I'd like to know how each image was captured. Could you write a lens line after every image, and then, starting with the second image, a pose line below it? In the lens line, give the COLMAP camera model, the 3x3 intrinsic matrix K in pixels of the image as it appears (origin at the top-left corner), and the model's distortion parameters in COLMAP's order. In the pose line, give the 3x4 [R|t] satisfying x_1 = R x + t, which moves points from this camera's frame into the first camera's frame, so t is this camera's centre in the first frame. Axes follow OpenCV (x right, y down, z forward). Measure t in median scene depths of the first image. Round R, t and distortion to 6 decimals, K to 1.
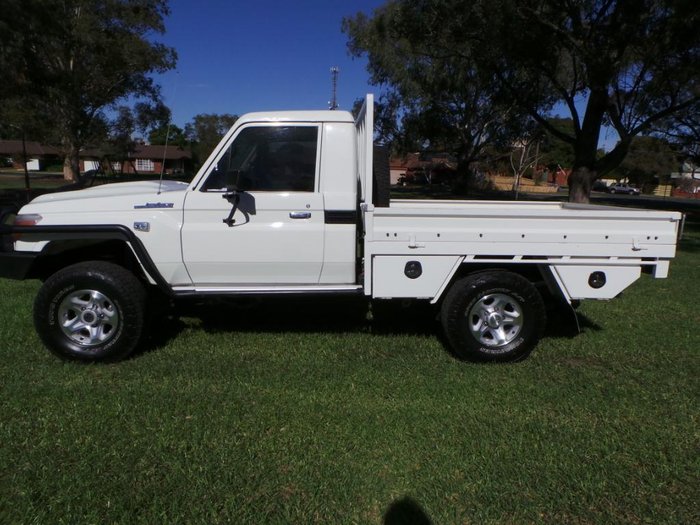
lens RADIAL K [[503.1, 0, 353.1], [0, 503.1, 263.5], [0, 0, 1]] dist [-0.011607, 0.007627]
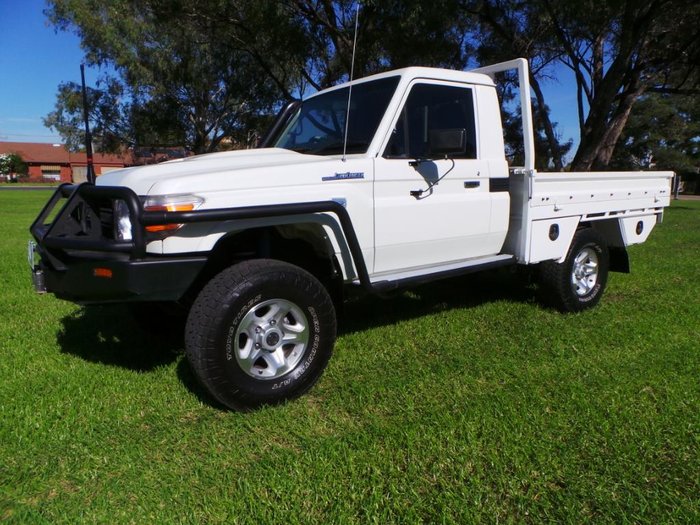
lens RADIAL K [[501.7, 0, 352.3], [0, 501.7, 263.4], [0, 0, 1]] dist [0.005300, 0.005661]
pose [[0.822989, -0.117645, 0.555742, -0.816655], [0.116339, 0.992489, 0.037814, -0.010873], [-0.556016, 0.033534, 0.830495, 0.357865]]
